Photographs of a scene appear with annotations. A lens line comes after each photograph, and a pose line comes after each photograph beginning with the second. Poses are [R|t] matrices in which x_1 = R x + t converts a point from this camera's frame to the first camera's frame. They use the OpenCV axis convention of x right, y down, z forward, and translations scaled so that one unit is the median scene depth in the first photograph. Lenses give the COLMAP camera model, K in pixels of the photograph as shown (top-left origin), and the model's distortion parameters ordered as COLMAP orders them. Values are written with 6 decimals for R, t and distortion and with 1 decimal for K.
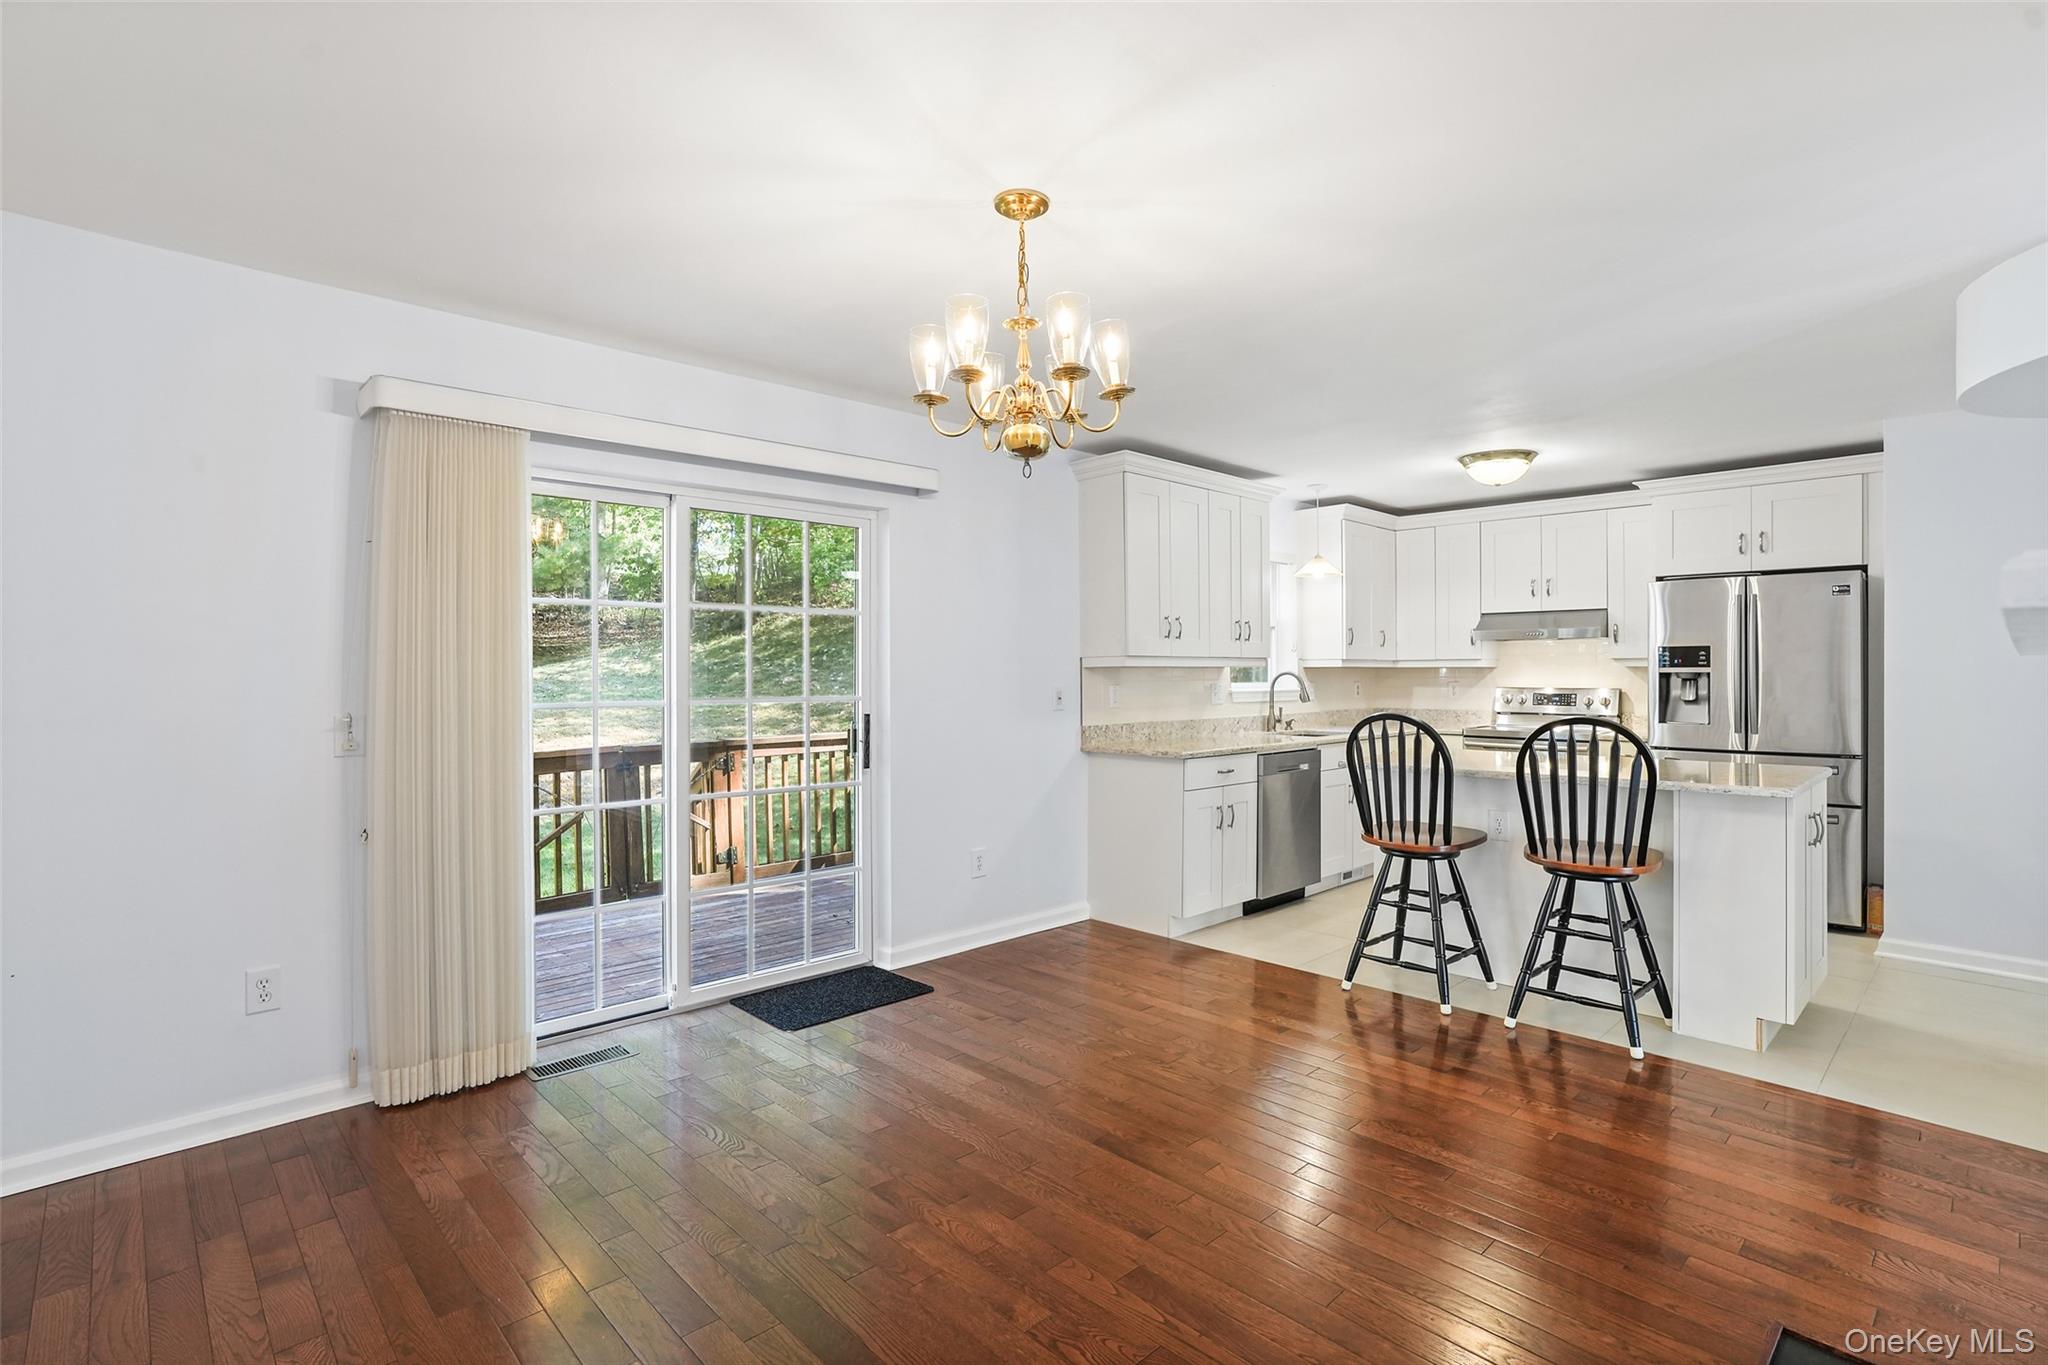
lens RADIAL K [[995.4, 0, 1017.2], [0, 995.4, 671.9], [0, 0, 1]] dist [-0.042755, -0.000180]
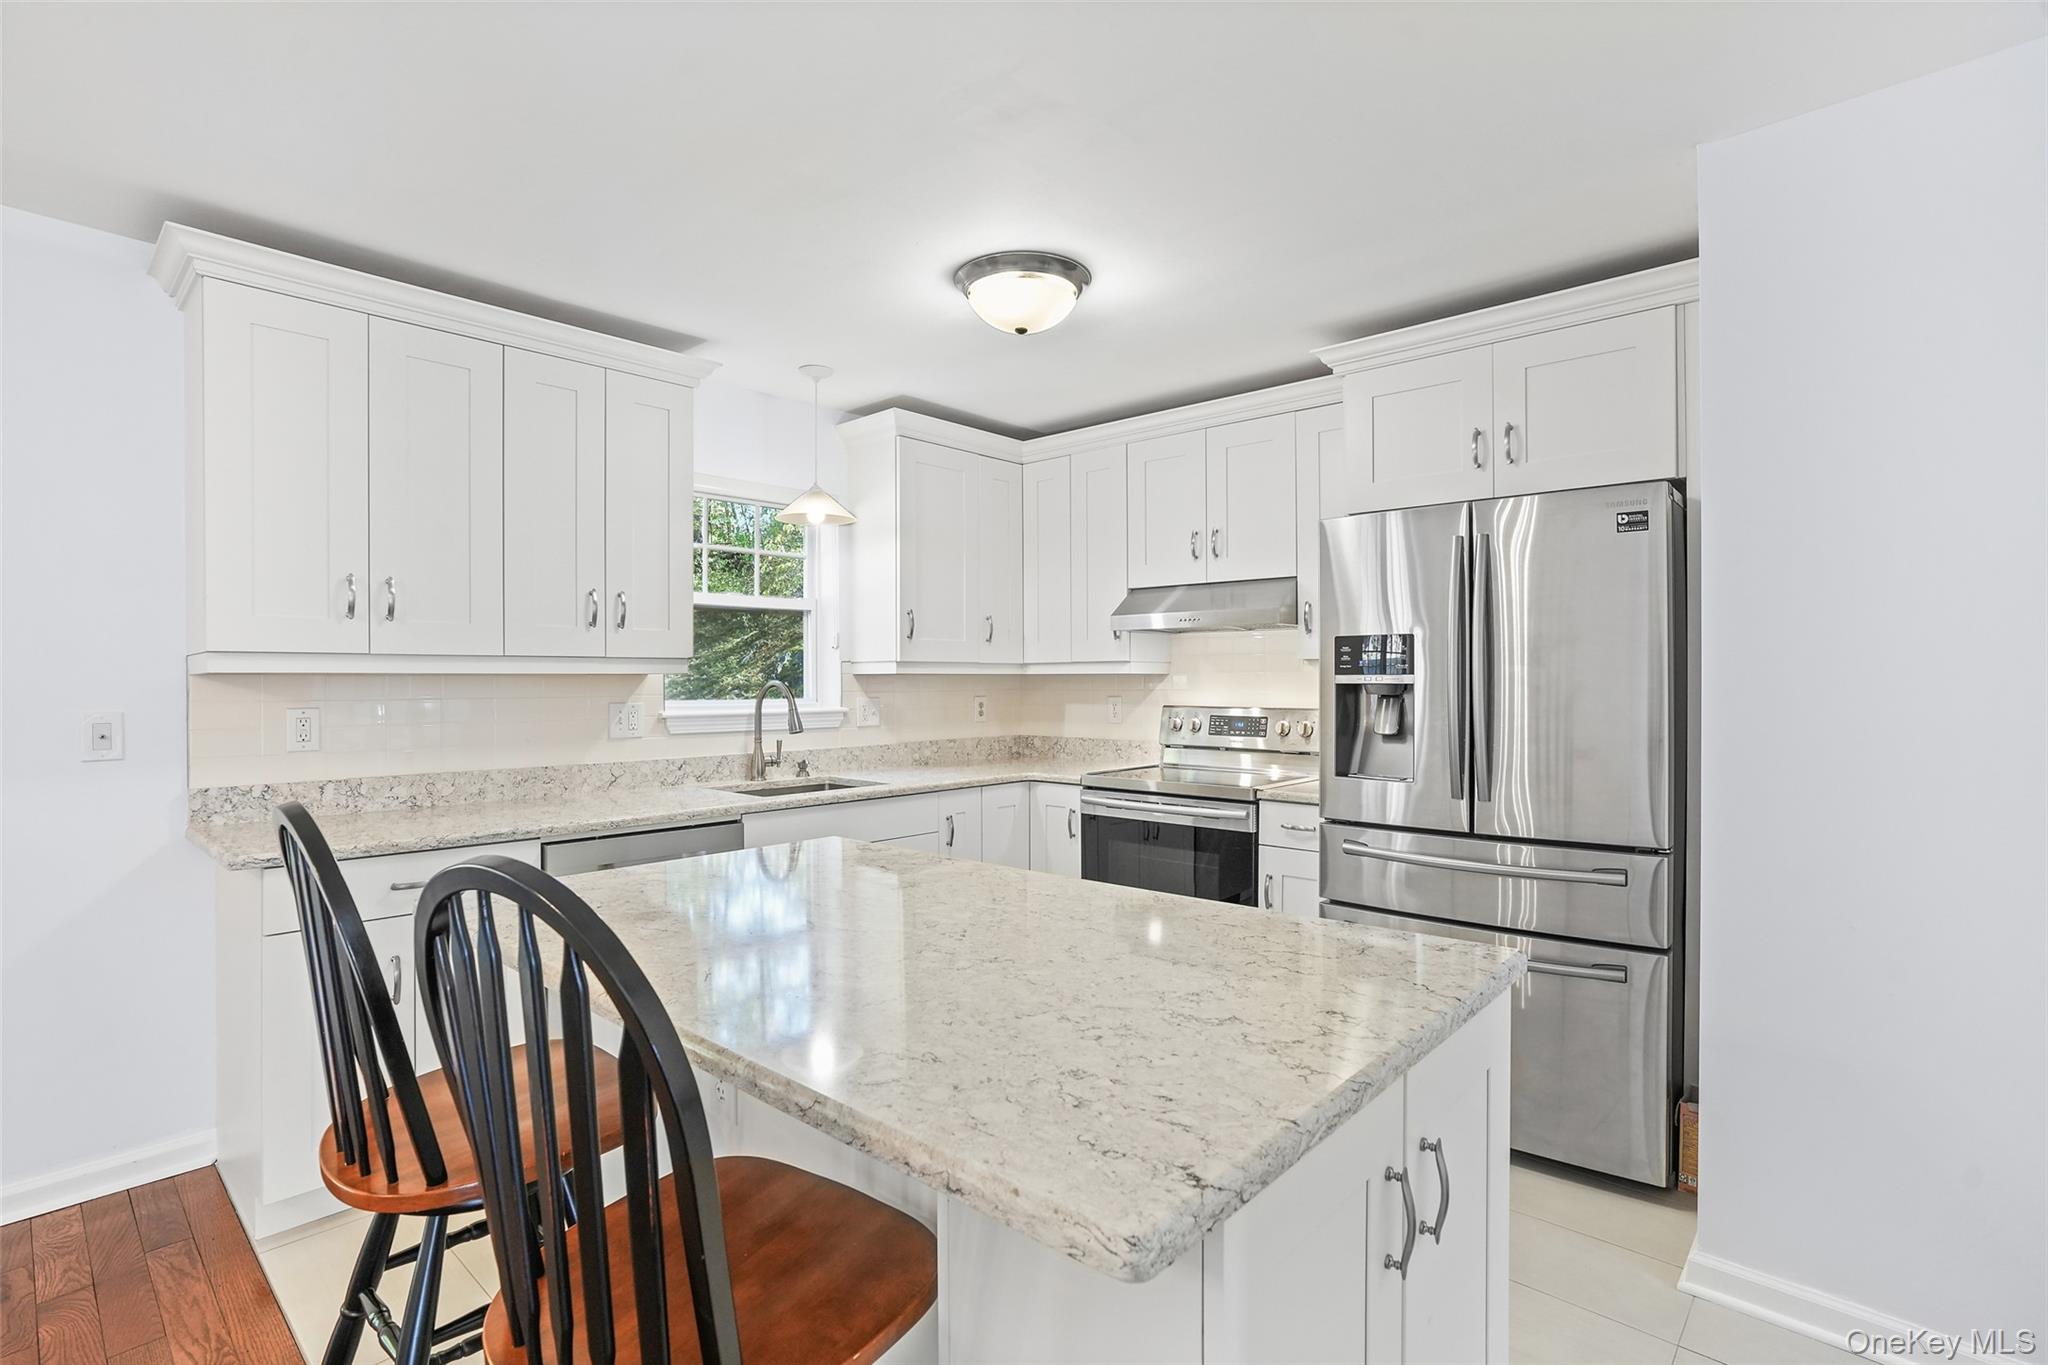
lens RADIAL K [[973.9, 0, 1058.0], [0, 973.9, 684.1], [0, 0, 1]] dist [-0.044900, -0.000005]
pose [[0.997710, -0.000376, 0.067642, 0.484736], [-0.000017, 0.999983, 0.005806, -0.002720], [-0.067643, -0.005794, 0.997693, 0.481935]]
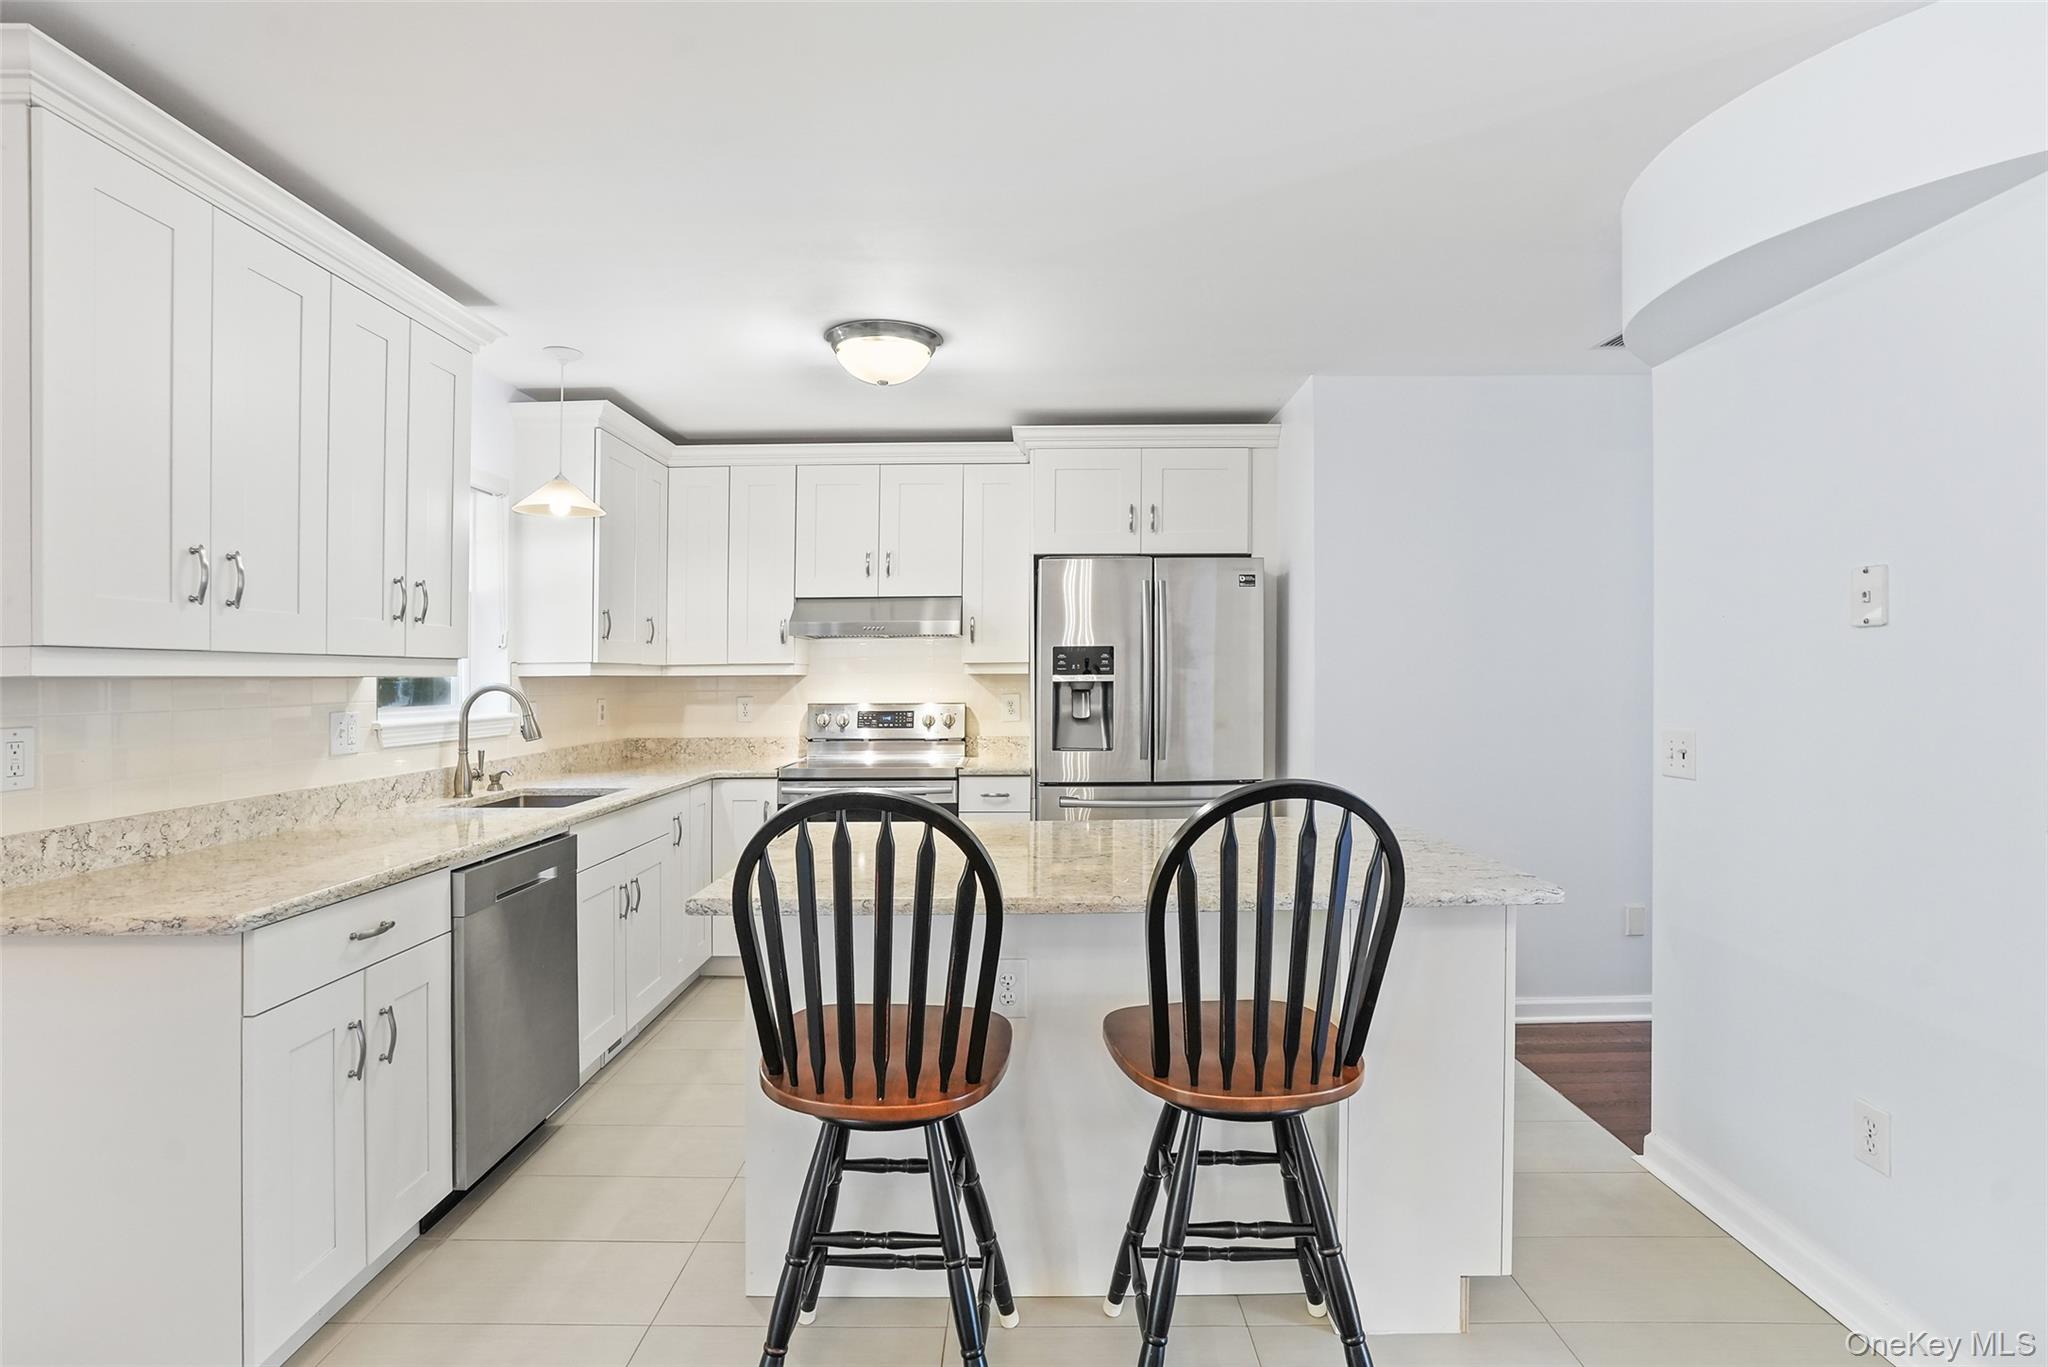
lens RADIAL K [[1011.5, 0, 1014.9], [0, 1011.5, 670.0], [0, 0, 1]] dist [-0.002902, 0.000303]
pose [[0.702878, 0.001157, 0.711309, 0.095120], [0.006105, 0.999952, -0.007659, -0.002753], [-0.711284, 0.009726, 0.702837, 0.493936]]
